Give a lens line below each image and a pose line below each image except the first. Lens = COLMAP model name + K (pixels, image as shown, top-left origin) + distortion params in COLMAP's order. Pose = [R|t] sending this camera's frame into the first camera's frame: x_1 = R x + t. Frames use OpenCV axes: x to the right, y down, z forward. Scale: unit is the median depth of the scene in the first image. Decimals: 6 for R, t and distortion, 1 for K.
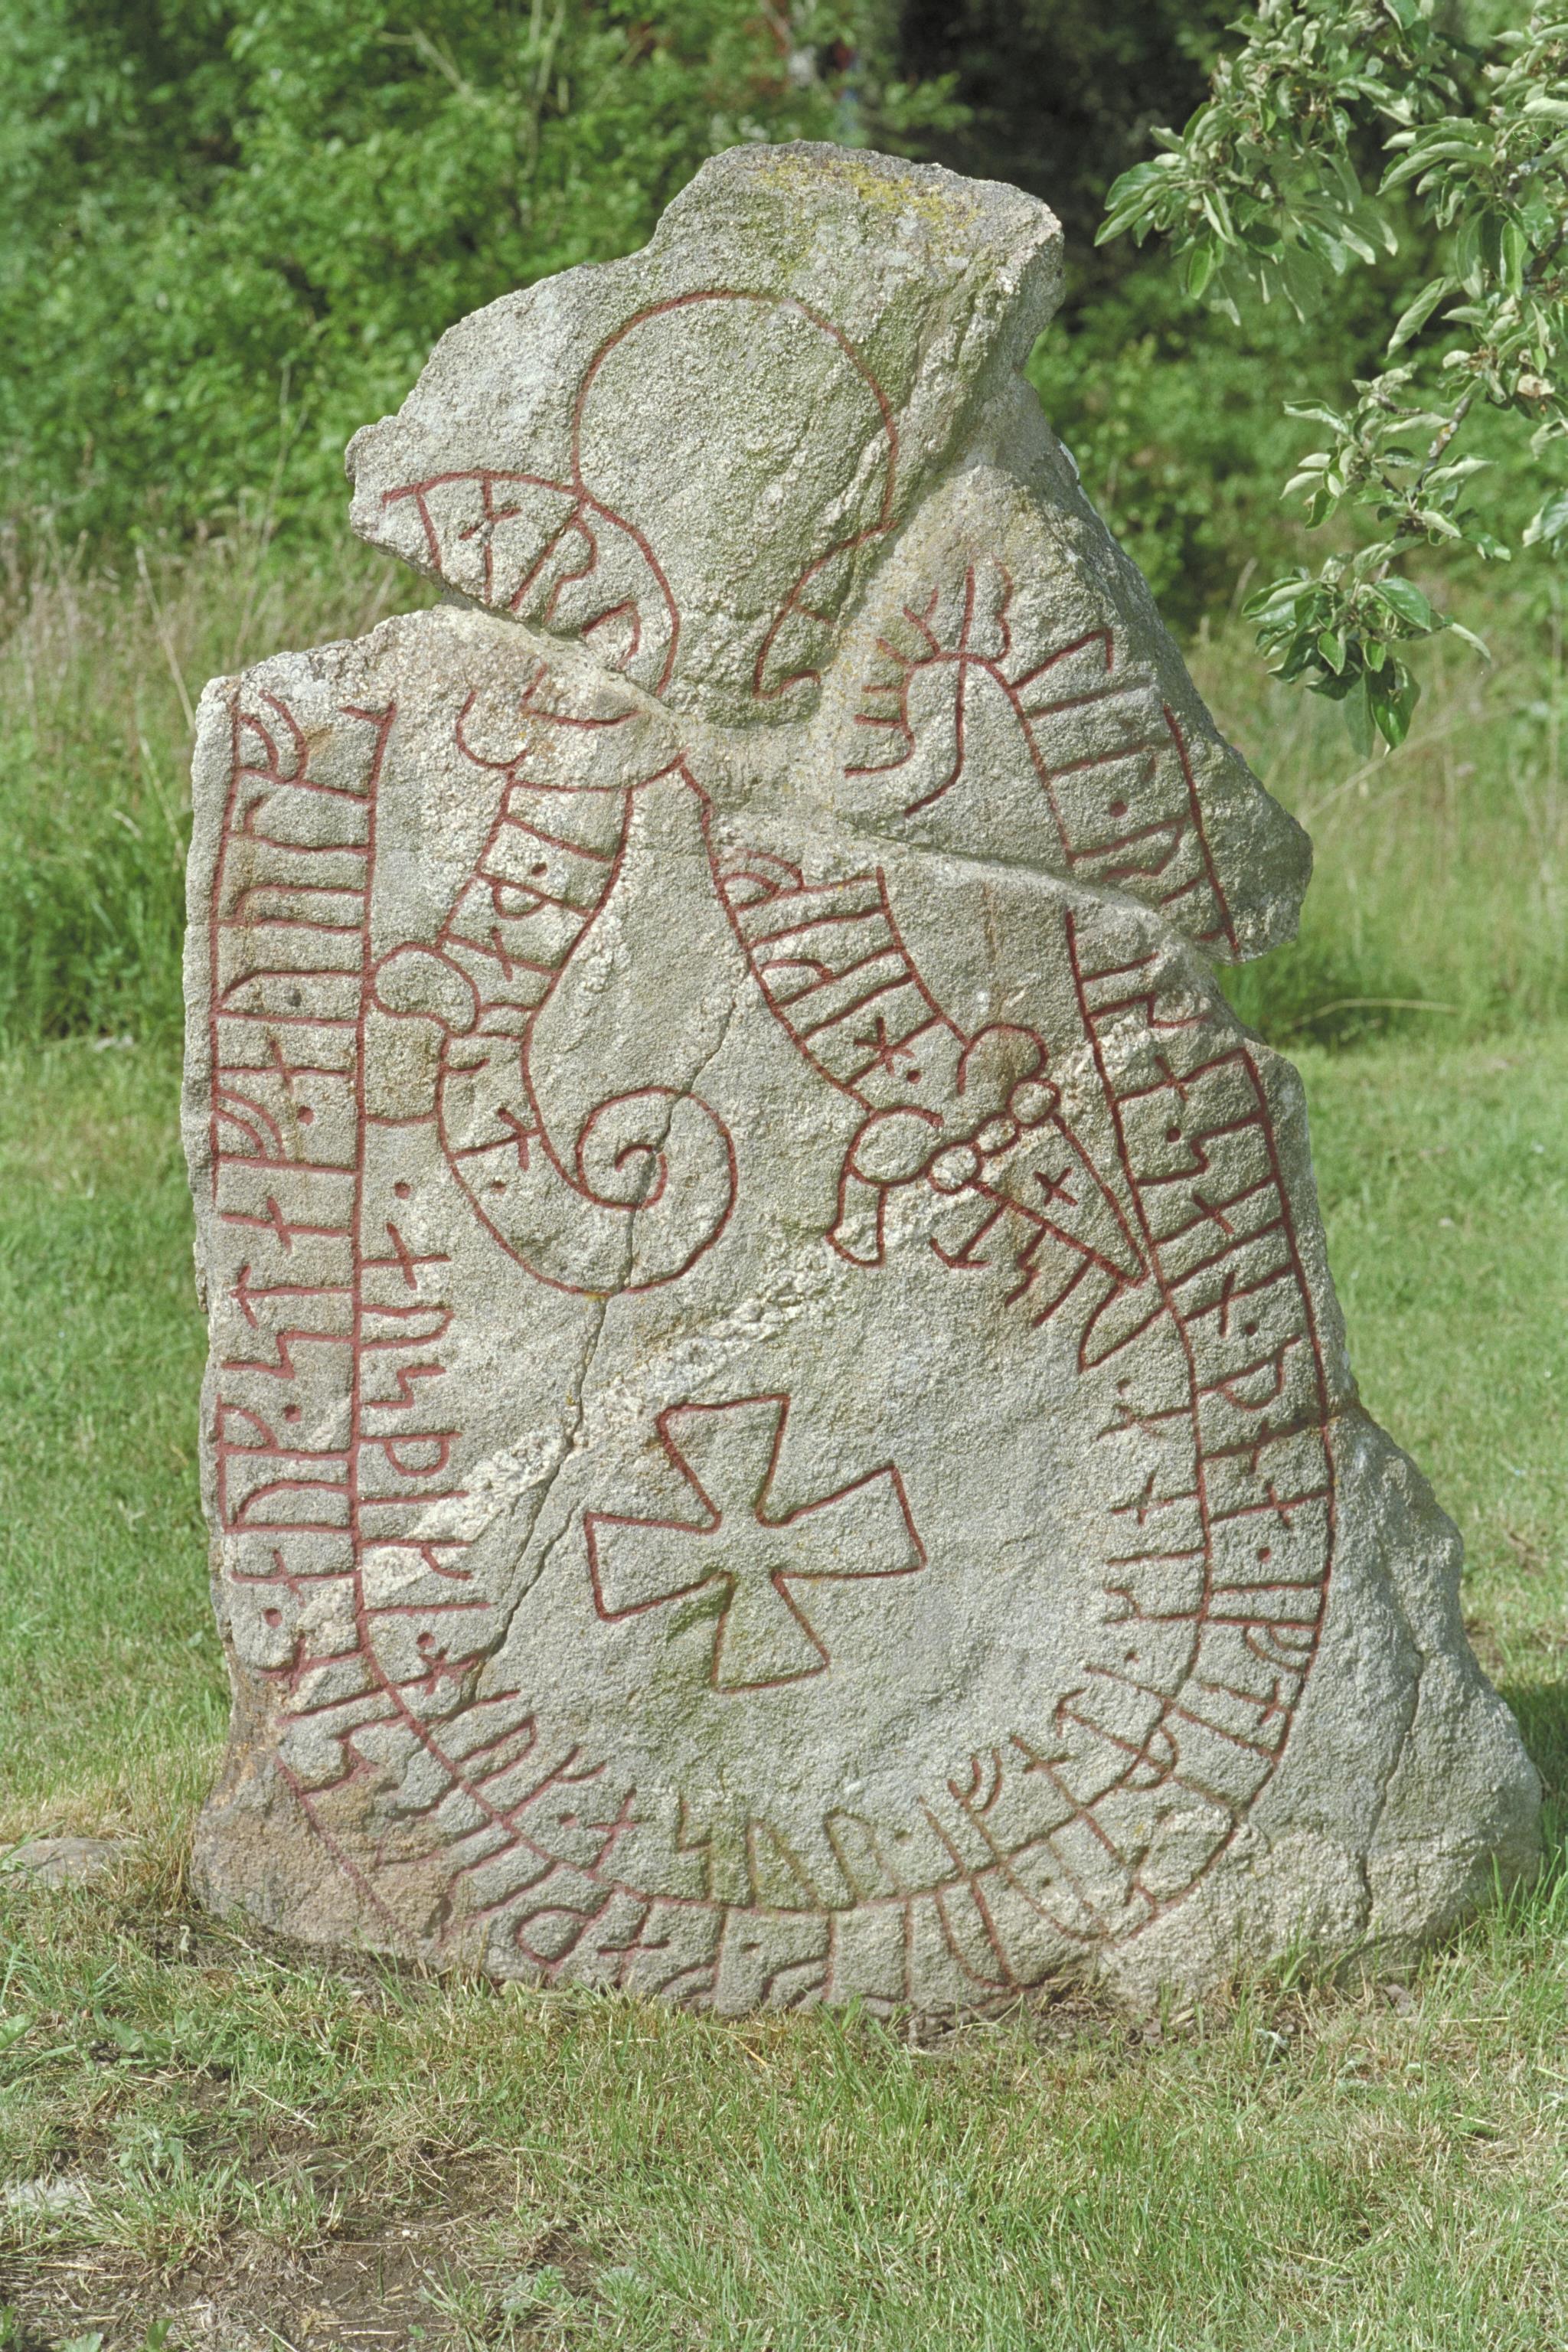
lens RADIAL K [[6208.0, 0, 784.0], [0, 6208.0, 1176.0], [0, 0, 1]] dist [-0.020143, -1.199209]
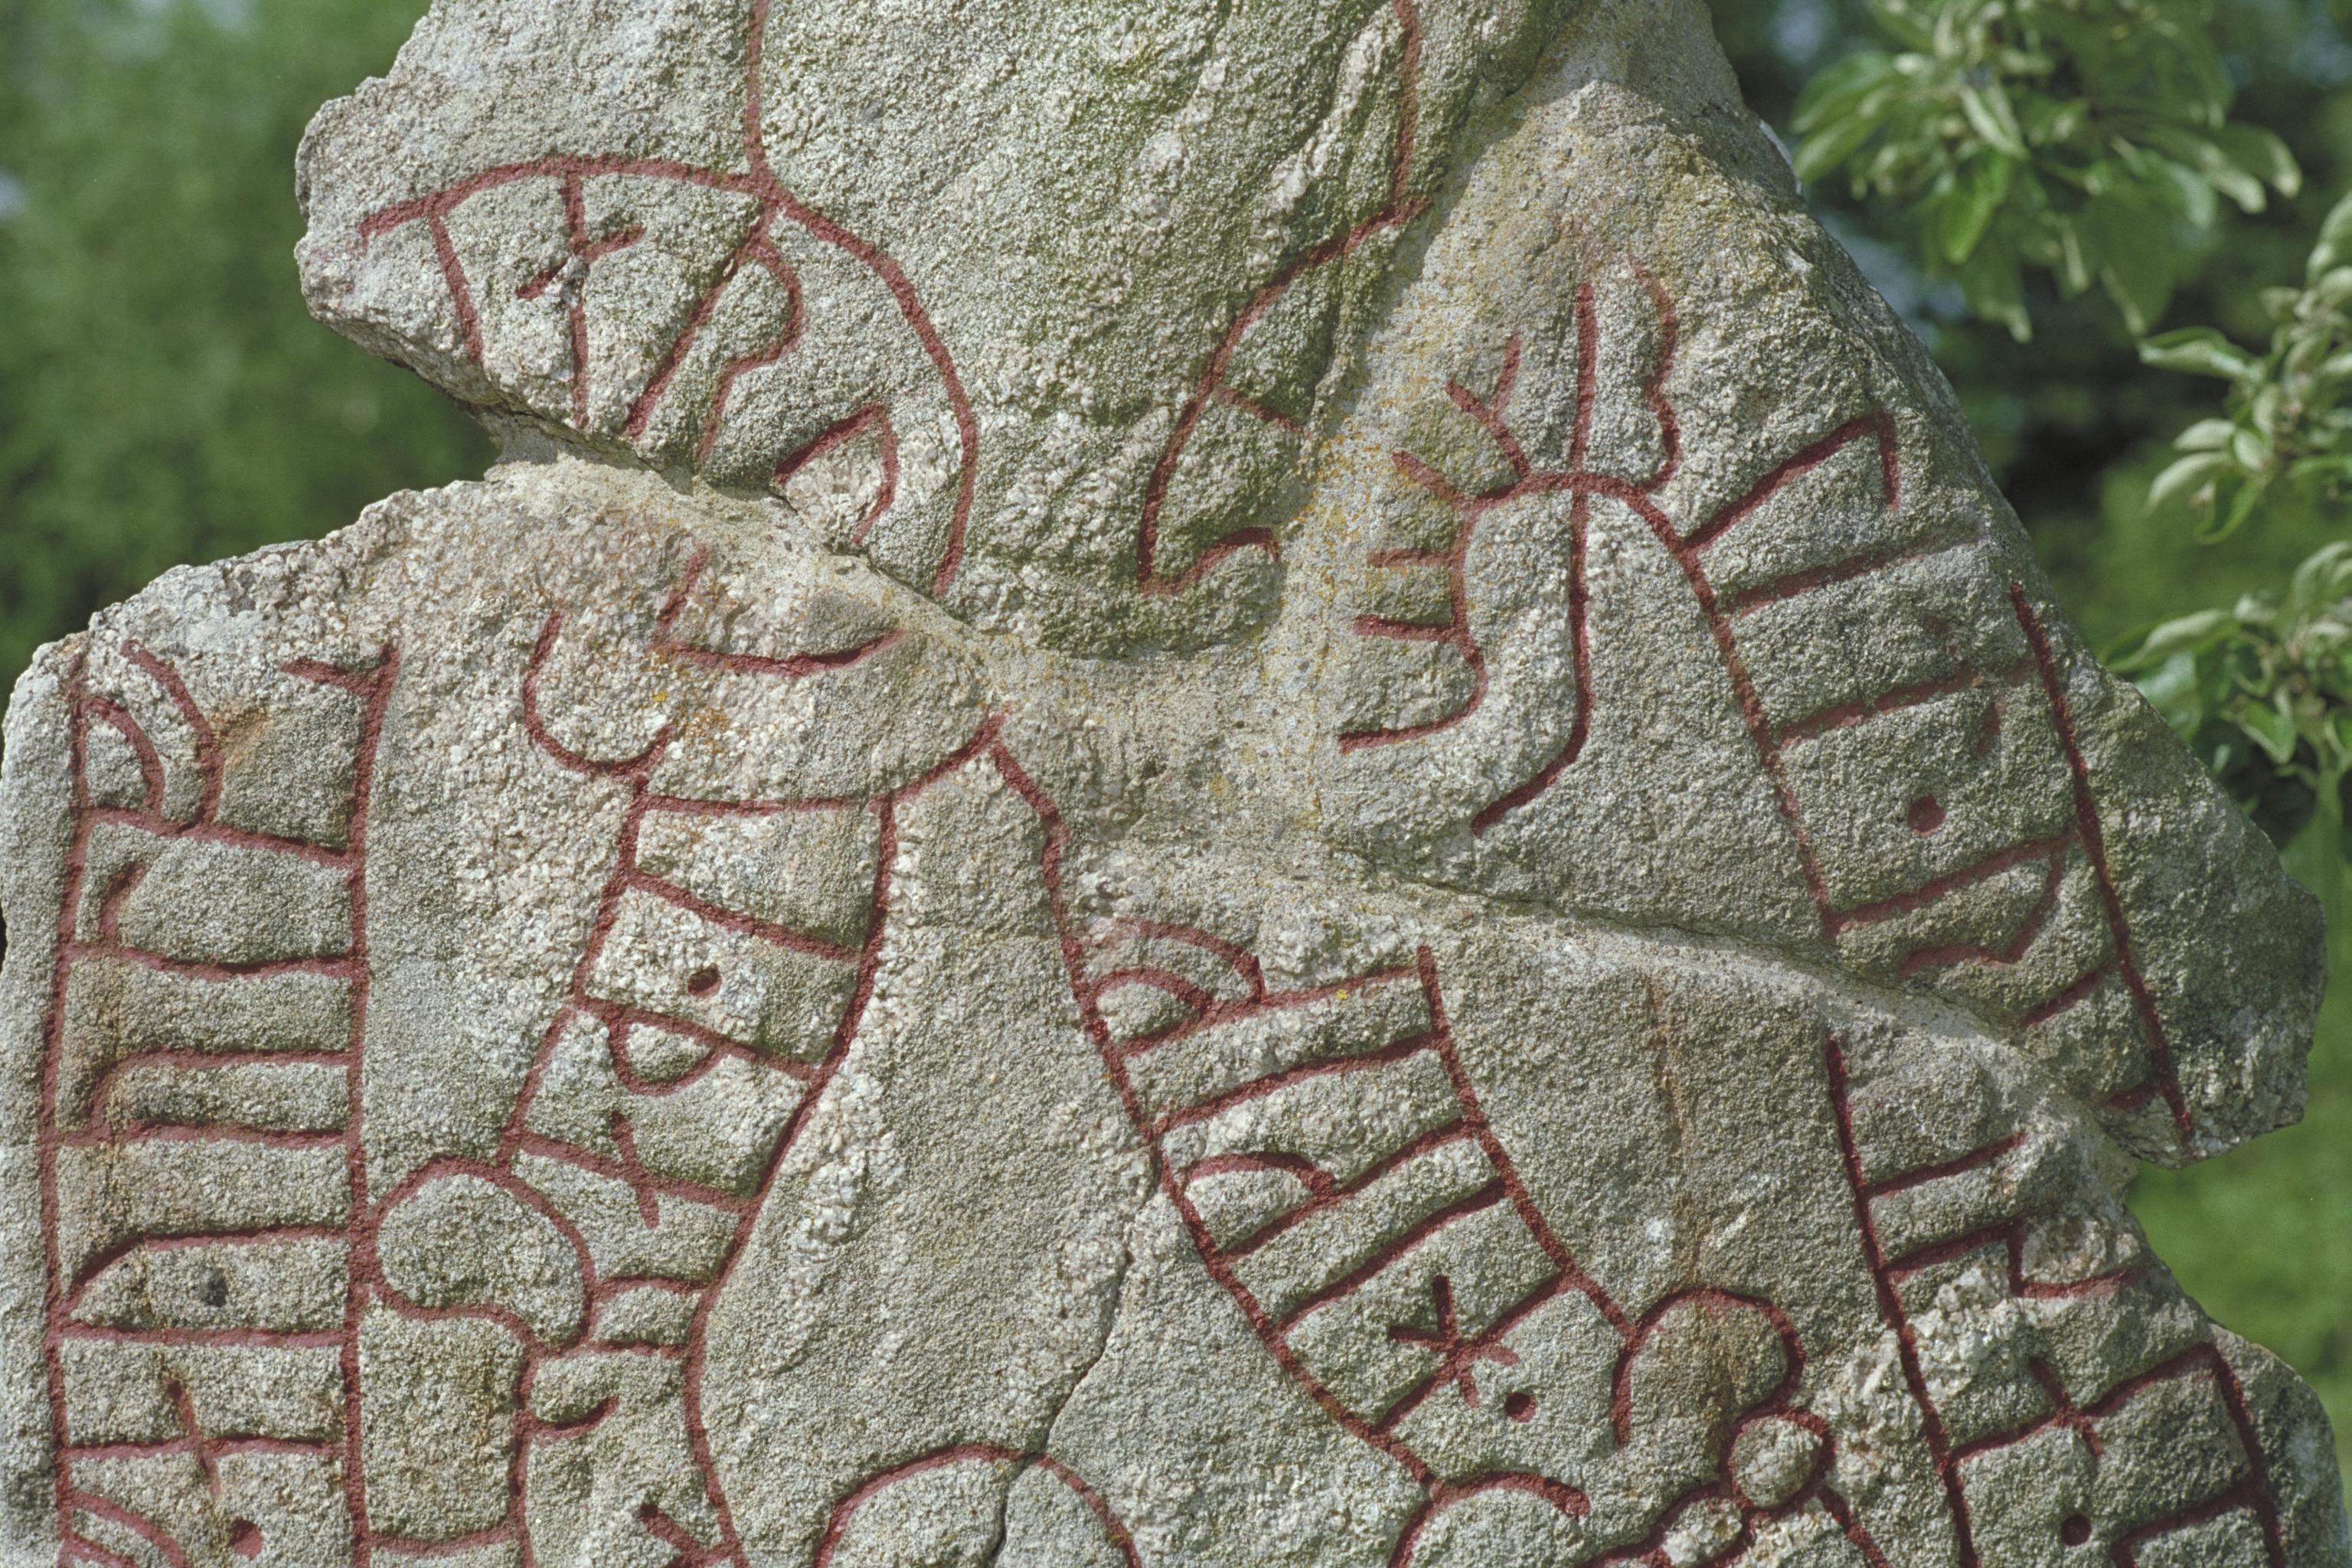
lens RADIAL K [[6208.0, 0, 1173.3], [0, 6208.0, 887.4], [0, 0, 1]] dist [-0.020143, -1.199209]
pose [[0.997922, -0.042457, -0.048469, 0.018860], [0.031783, 0.978684, -0.202899, 0.039453], [0.056050, 0.200937, 0.977999, 0.522286]]
